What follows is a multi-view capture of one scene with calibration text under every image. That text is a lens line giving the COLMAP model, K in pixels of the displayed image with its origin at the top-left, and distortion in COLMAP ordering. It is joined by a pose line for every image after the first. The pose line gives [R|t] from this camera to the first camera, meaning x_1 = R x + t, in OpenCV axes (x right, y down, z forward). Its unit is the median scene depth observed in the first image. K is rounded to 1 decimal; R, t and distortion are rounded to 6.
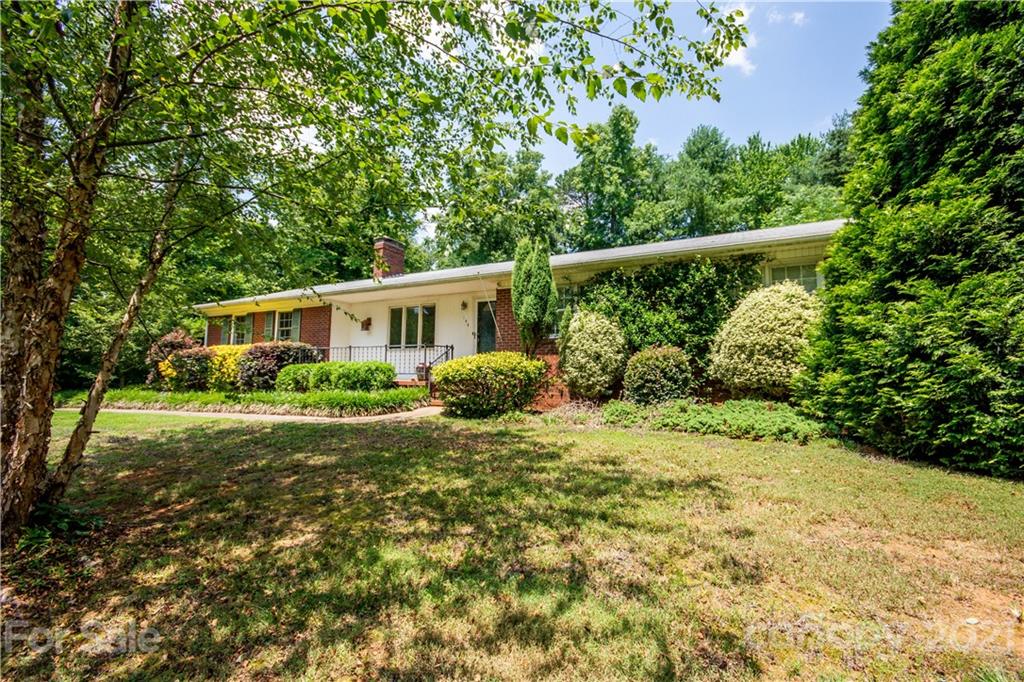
lens RADIAL K [[445.9, 0, 515.1], [0, 445.9, 334.8], [0, 0, 1]] dist [-0.002544, -0.000110]
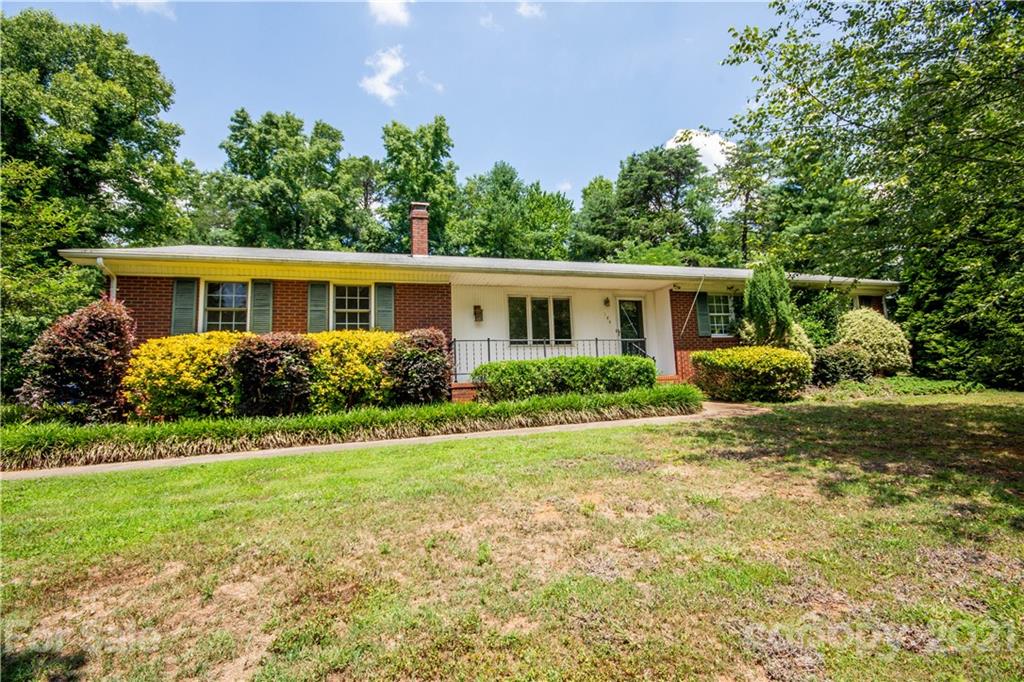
lens RADIAL K [[450.5, 0, 512.7], [0, 450.5, 334.3], [0, 0, 1]] dist [-0.000145, -0.004976]
pose [[0.732503, 0.043292, 0.679386, -0.864174], [-0.022417, 0.998969, -0.039488, 0.045430], [-0.680395, 0.013695, 0.732718, 0.387096]]
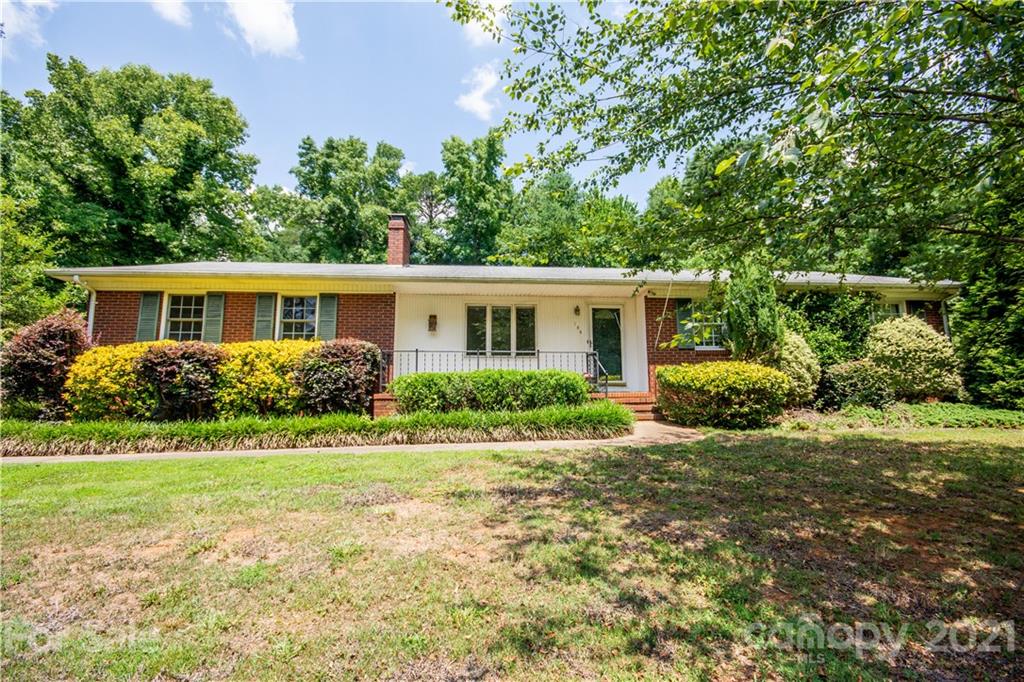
lens RADIAL K [[450.5, 0, 512.7], [0, 450.5, 334.3], [0, 0, 1]] dist [-0.000145, -0.004976]
pose [[0.853838, 0.058367, 0.517256, -0.643400], [-0.037814, 0.998023, -0.050197, 0.031239], [-0.519164, 0.023301, 0.854357, 0.267807]]
